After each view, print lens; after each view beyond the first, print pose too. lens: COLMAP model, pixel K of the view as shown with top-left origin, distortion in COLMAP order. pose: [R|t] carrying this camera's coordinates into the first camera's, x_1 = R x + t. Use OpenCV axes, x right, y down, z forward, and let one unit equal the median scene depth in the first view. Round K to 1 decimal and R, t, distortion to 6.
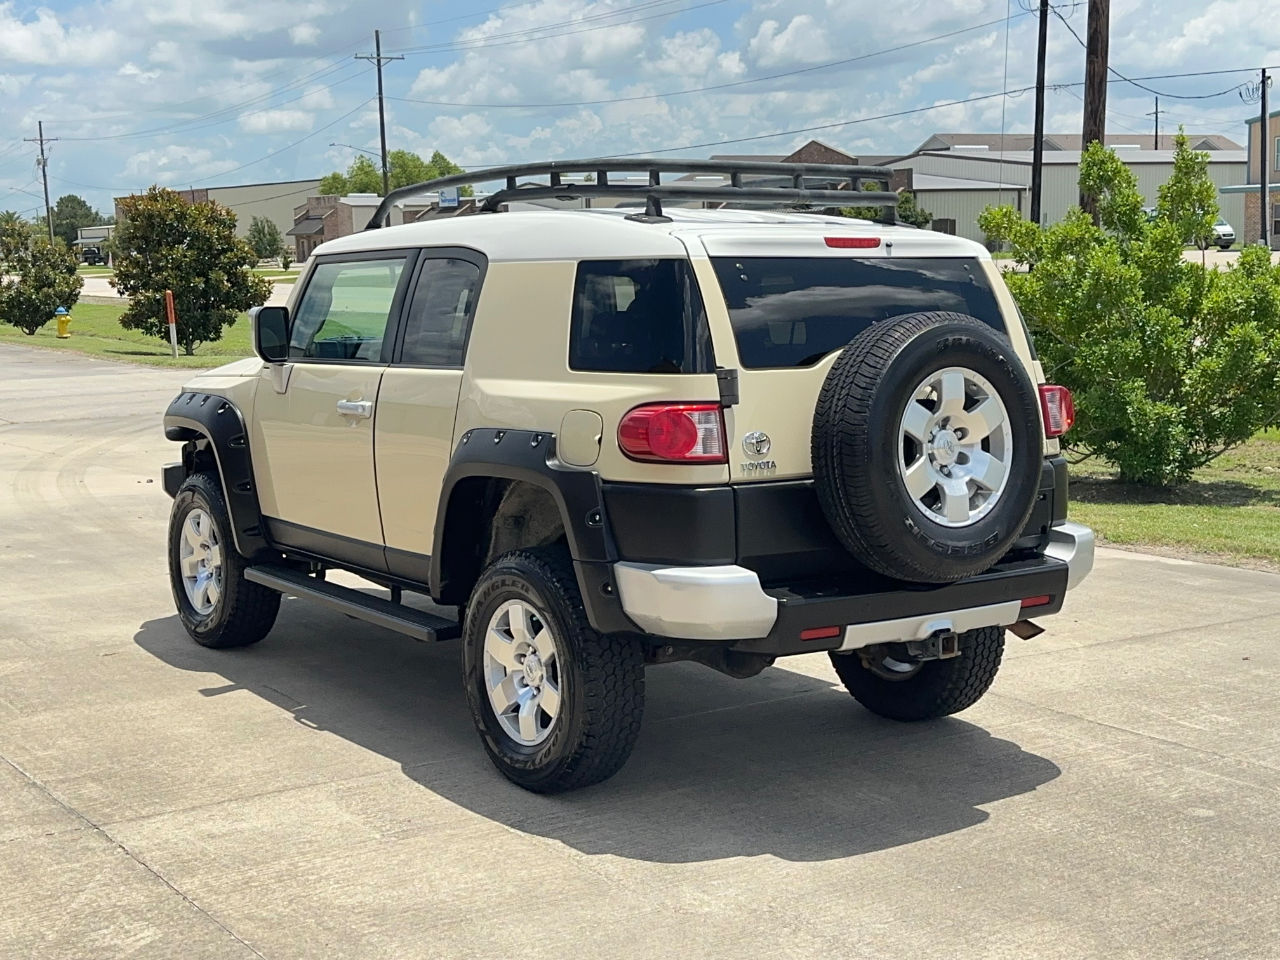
lens RADIAL K [[1747.5, 0, 636.0], [0, 1747.5, 484.9], [0, 0, 1]] dist [0.205675, -0.463927]
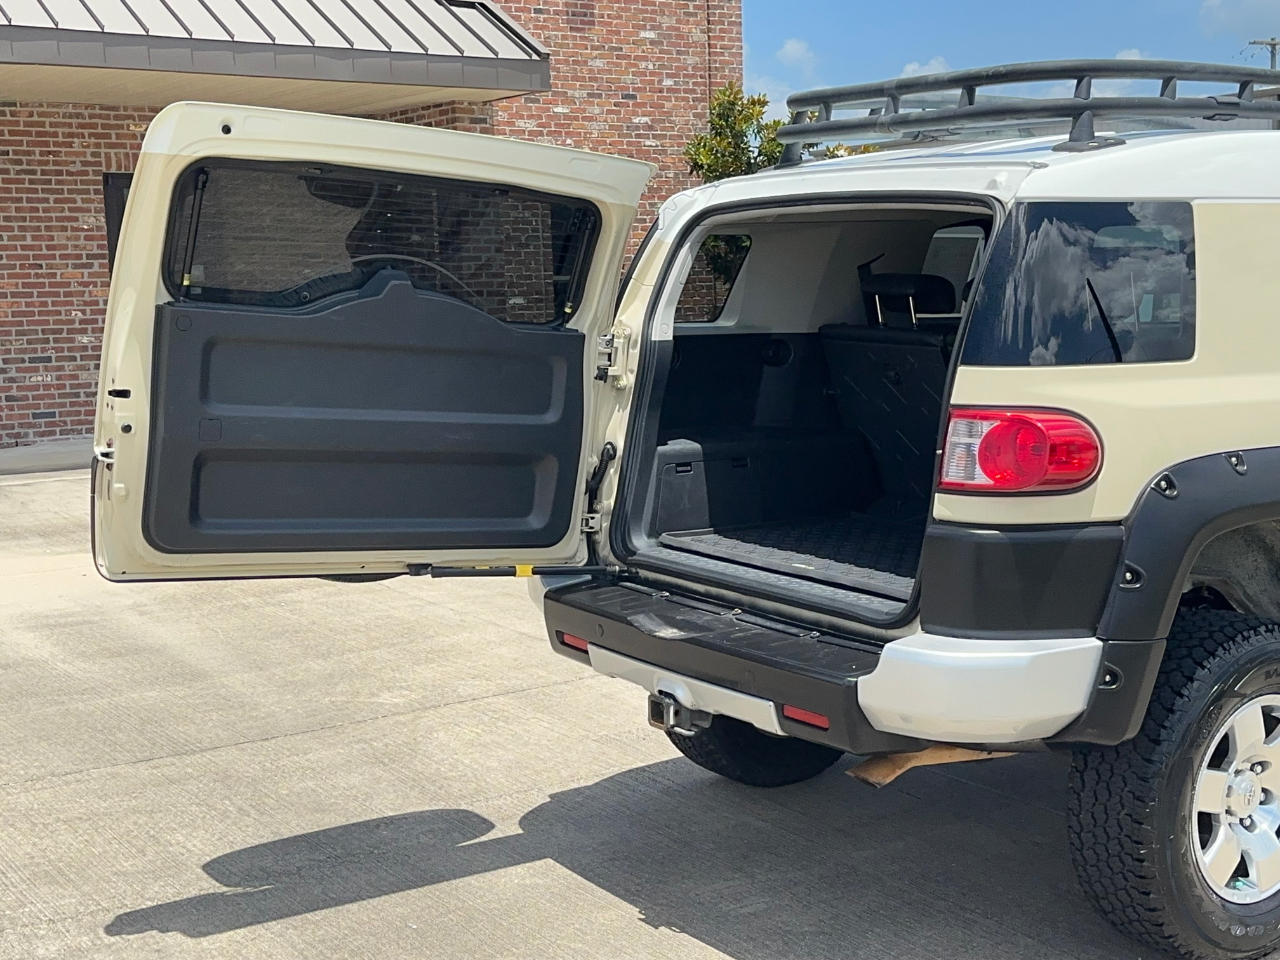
lens RADIAL K [[1773.9, 0, 636.7], [0, 1773.9, 486.7], [0, 0, 1]] dist [0.192226, -0.412041]
pose [[-0.007748, 0.137552, -0.990464, 0.888534], [-0.108208, 0.984562, 0.137578, -0.106943], [0.994098, 0.108242, 0.007256, 0.921715]]
